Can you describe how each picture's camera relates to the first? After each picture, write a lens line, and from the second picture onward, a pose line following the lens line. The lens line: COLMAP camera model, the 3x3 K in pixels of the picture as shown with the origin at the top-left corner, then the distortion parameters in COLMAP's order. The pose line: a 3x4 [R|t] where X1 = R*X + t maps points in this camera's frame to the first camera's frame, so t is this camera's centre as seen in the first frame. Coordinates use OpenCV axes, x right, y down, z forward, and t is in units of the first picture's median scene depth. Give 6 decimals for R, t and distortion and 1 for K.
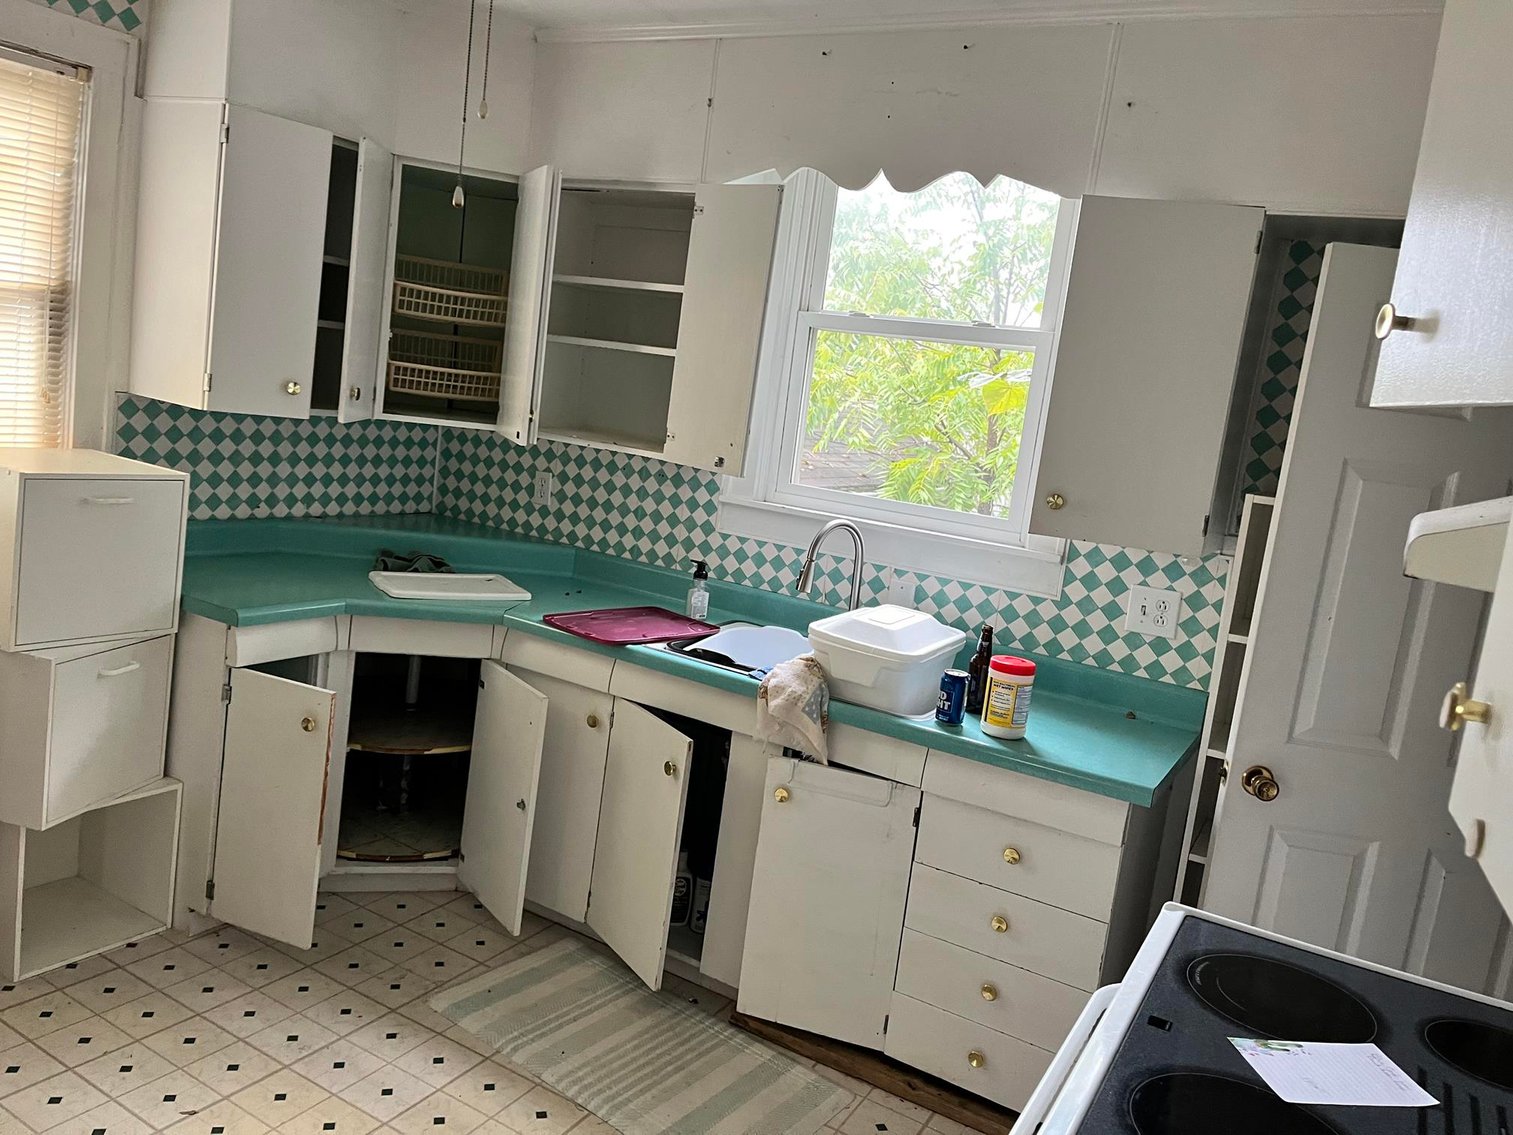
lens RADIAL K [[1154.7, 0, 763.1], [0, 1154.7, 557.6], [0, 0, 1]] dist [0.072325, -0.074989]
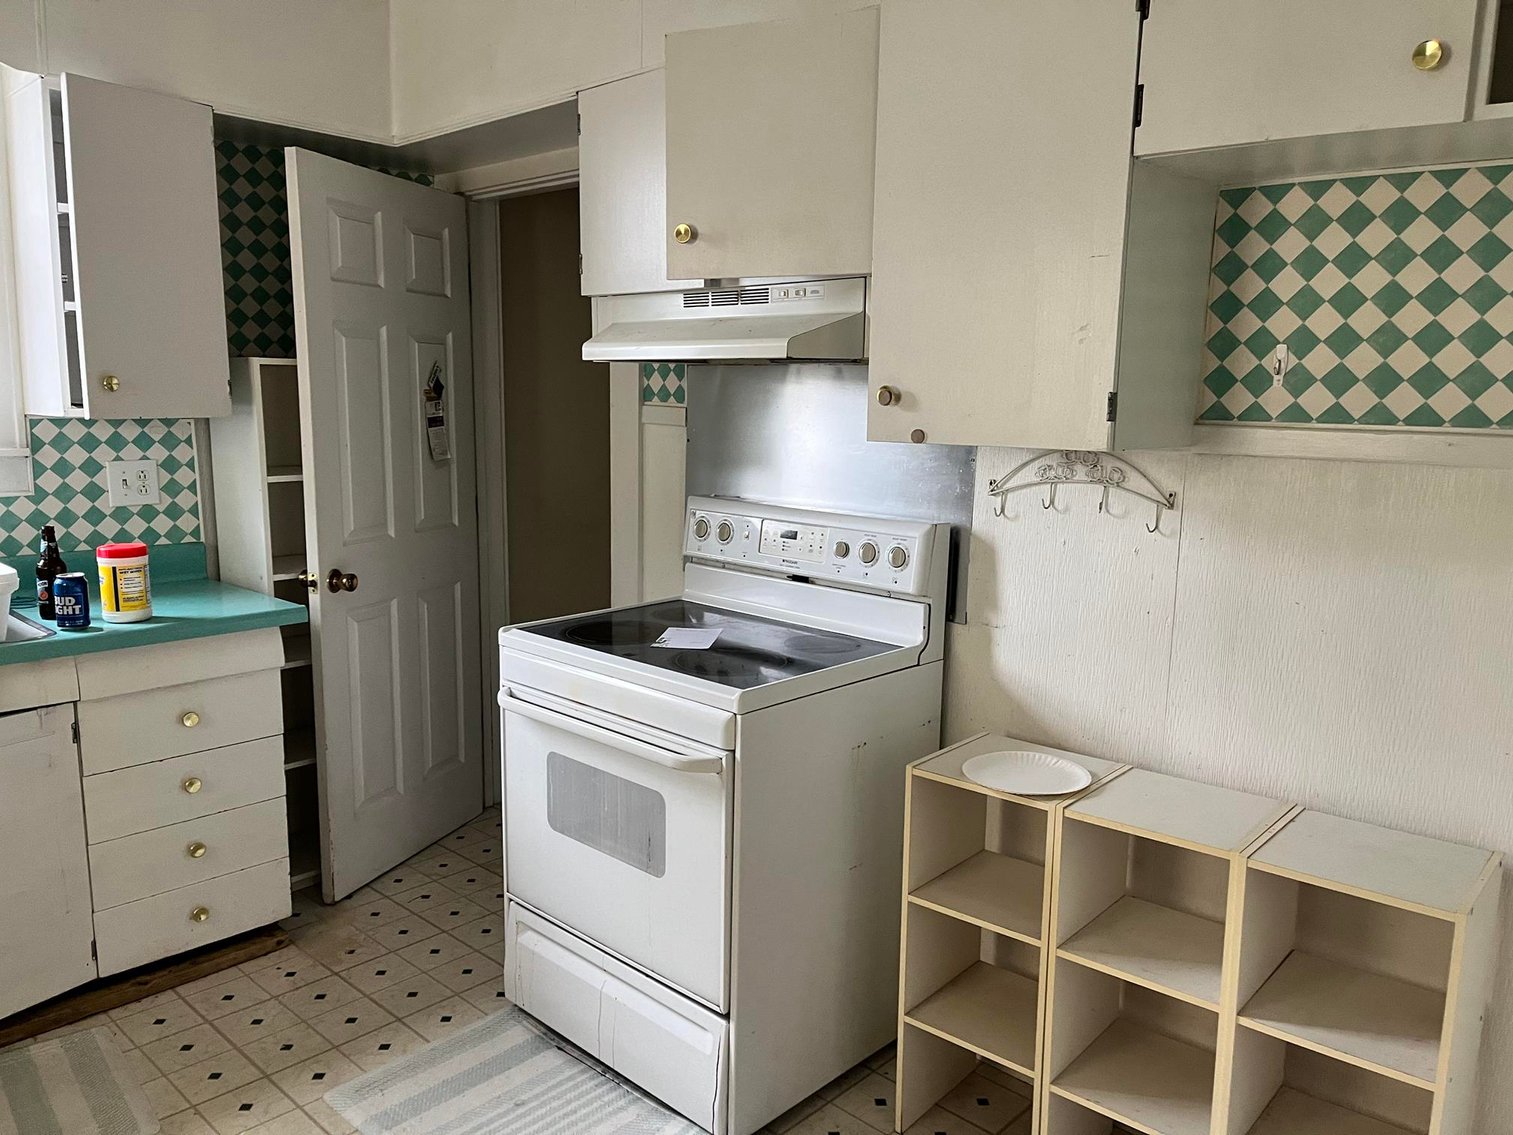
lens RADIAL K [[1154.7, 0, 778.9], [0, 1154.7, 576.6], [0, 0, 1]] dist [0.072325, -0.074989]
pose [[0.229549, -0.274575, 0.933764, -0.544273], [0.152736, 0.957658, 0.244054, -0.042456], [-0.961238, 0.086598, 0.261767, 0.161327]]
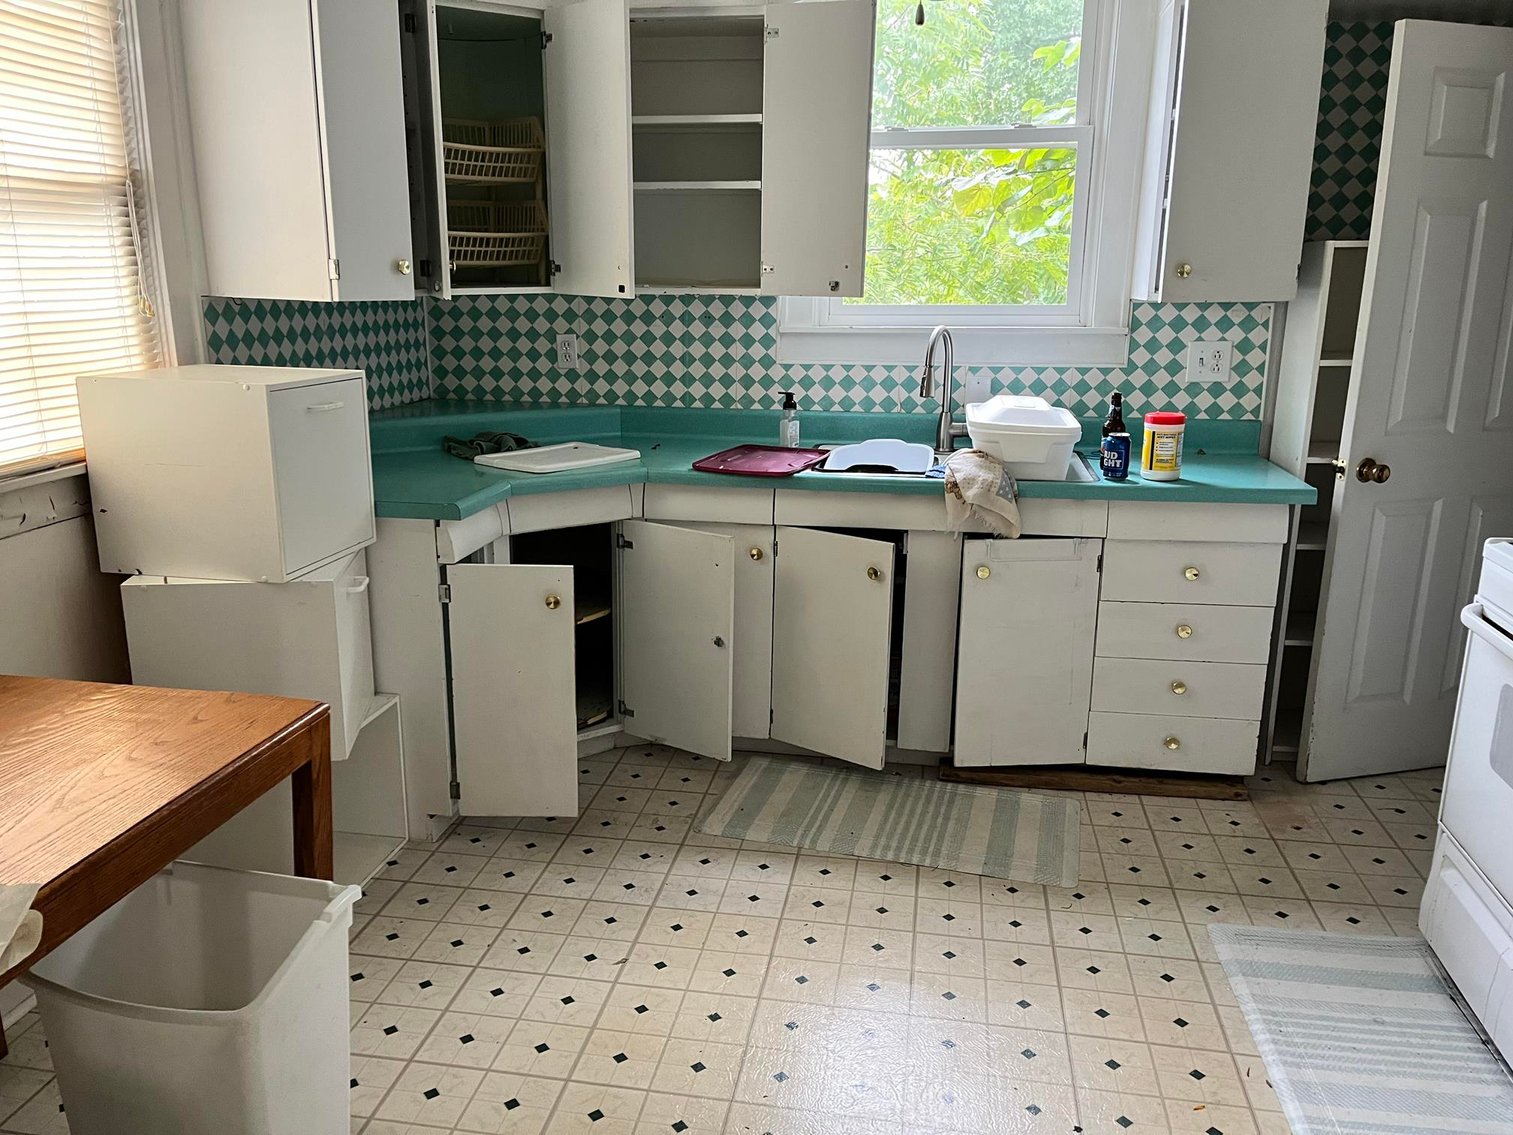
lens RADIAL K [[1154.7, 0, 752.0], [0, 1154.7, 580.3], [0, 0, 1]] dist [0.072325, -0.074989]
pose [[0.930928, -0.209090, 0.299424, -0.495136], [0.165406, 0.972367, 0.164752, -0.009960], [-0.325598, -0.103845, 0.939788, 0.011076]]
